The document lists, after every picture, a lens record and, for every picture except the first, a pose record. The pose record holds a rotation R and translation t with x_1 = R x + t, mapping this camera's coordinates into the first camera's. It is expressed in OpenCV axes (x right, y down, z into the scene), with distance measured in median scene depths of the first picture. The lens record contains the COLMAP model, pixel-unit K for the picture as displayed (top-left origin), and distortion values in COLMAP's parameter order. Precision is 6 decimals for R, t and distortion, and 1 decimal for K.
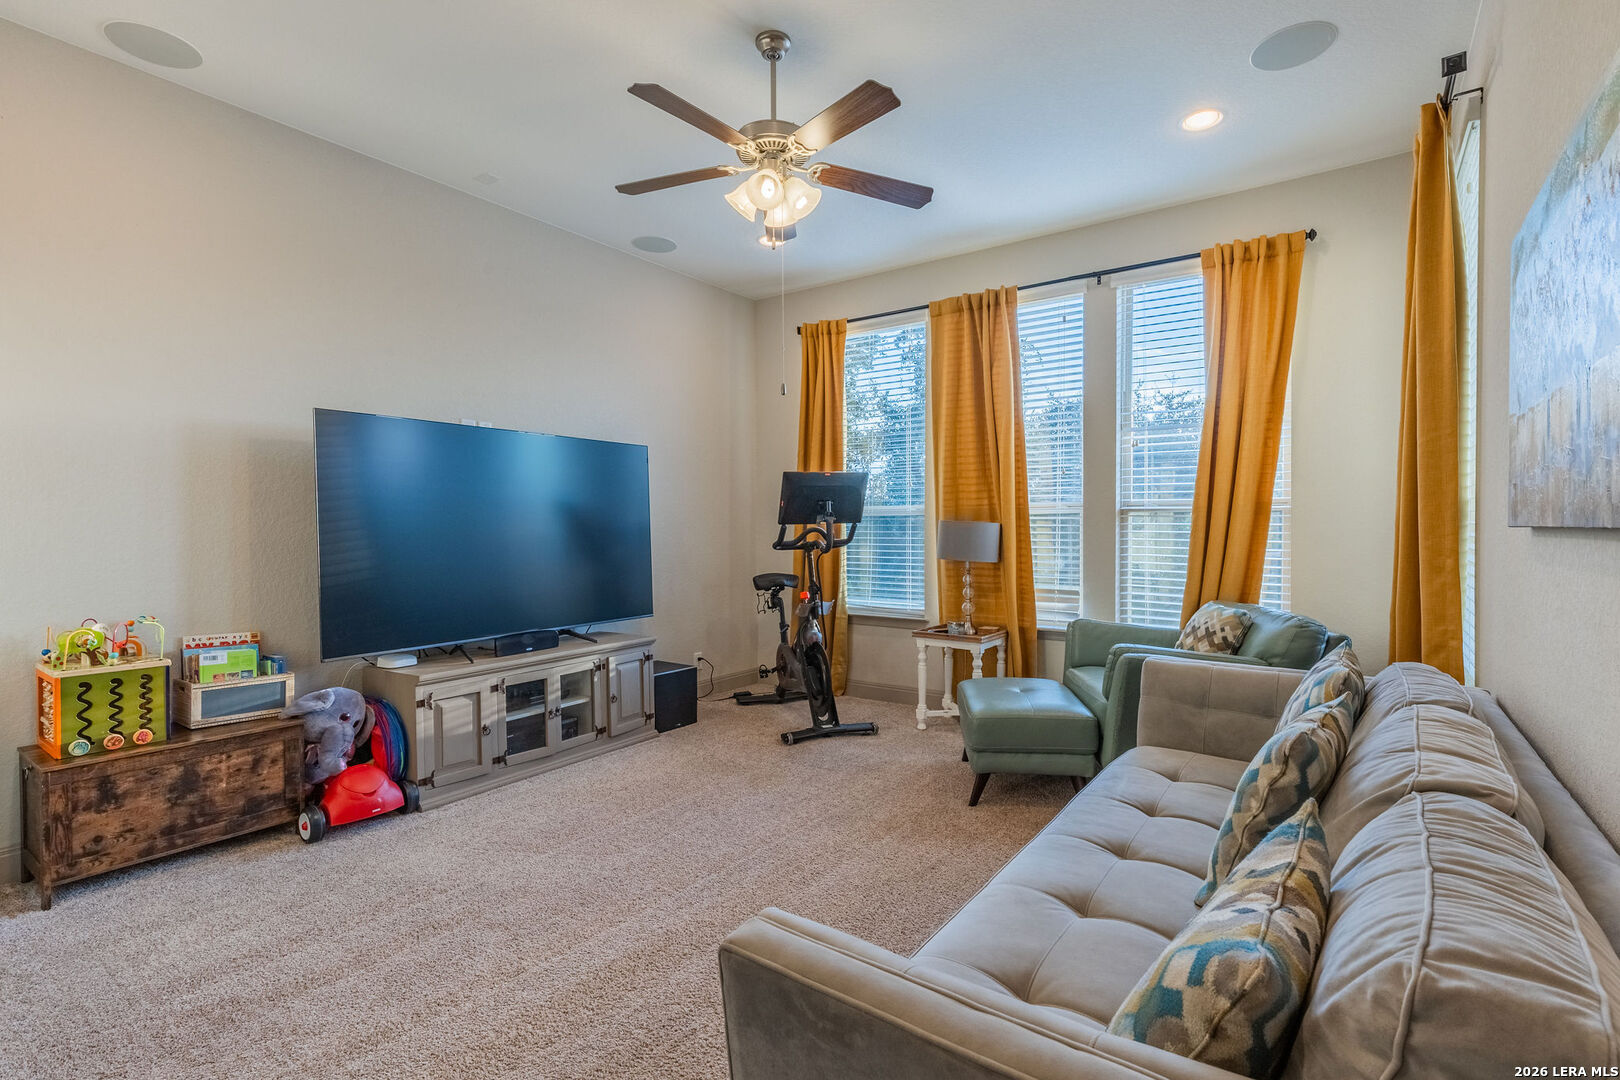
lens RADIAL K [[744.4, 0, 815.7], [0, 744.4, 537.4], [0, 0, 1]] dist [0.004701, -0.000995]
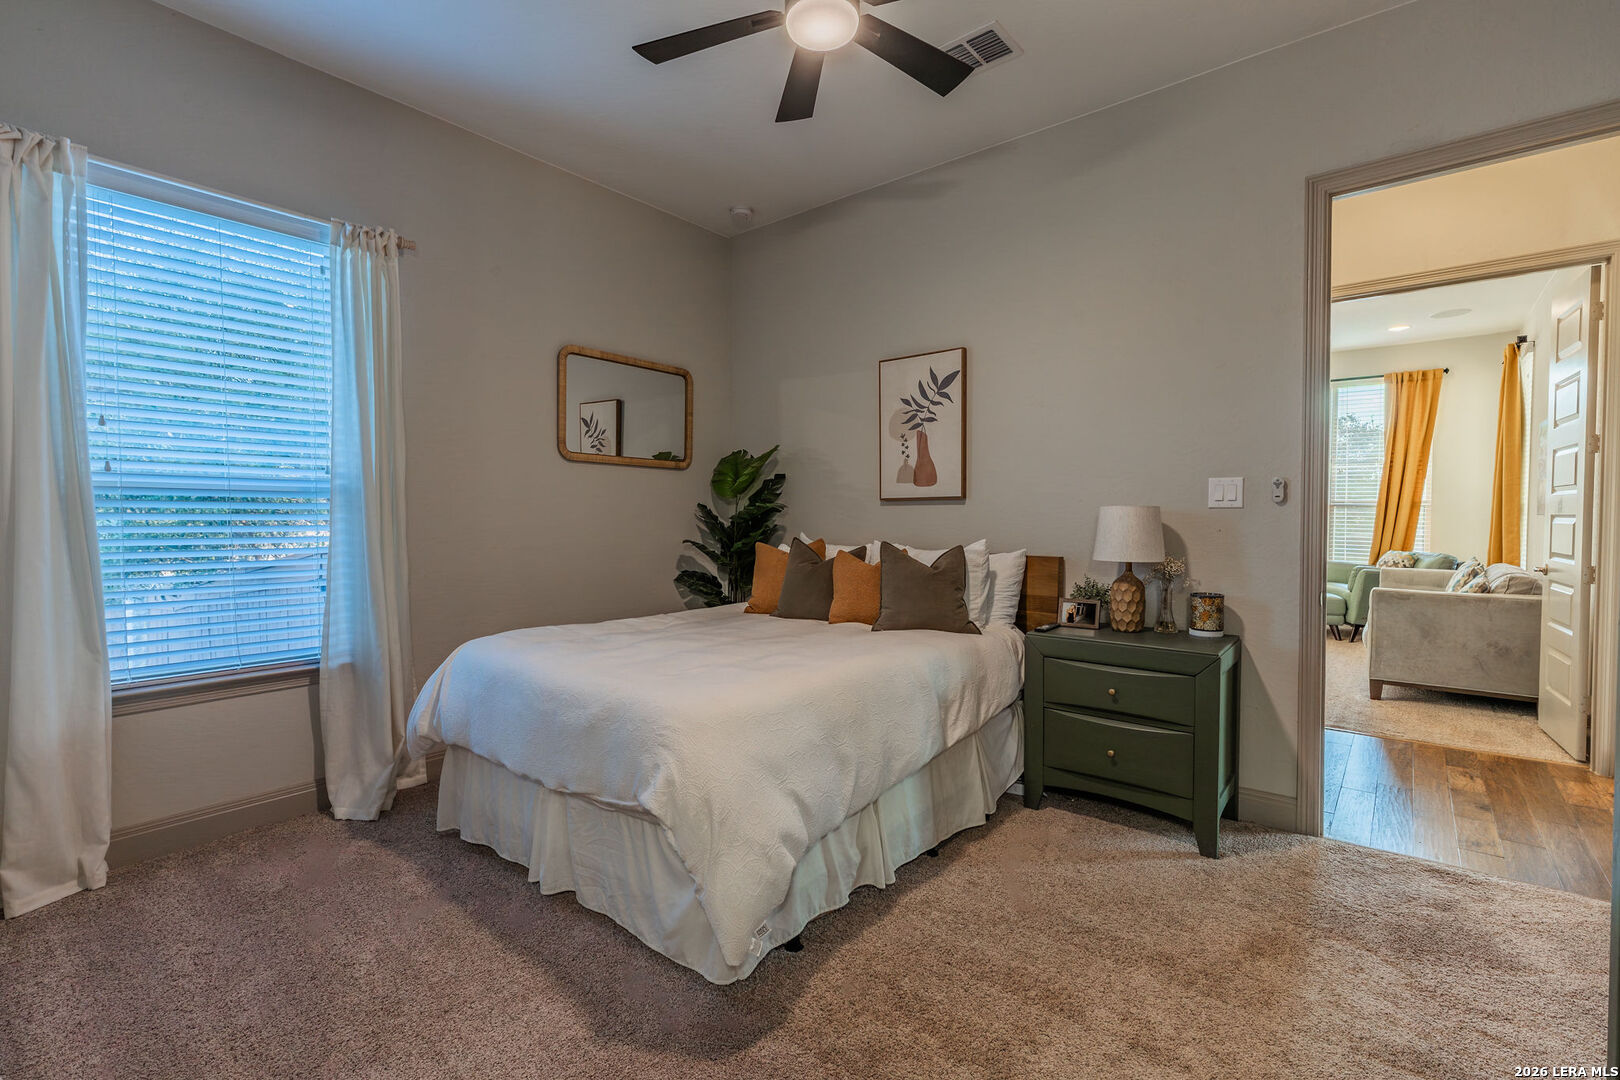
lens RADIAL K [[722.0, 0, 810.0], [0, 722.0, 540.0], [0, 0, 1]] dist [0.014417, 0.000076]
pose [[0.997384, 0.001288, -0.072269, -0.902834], [0.000512, 0.999690, 0.024889, 0.005925], [0.072279, -0.024861, 0.997075, -1.096794]]
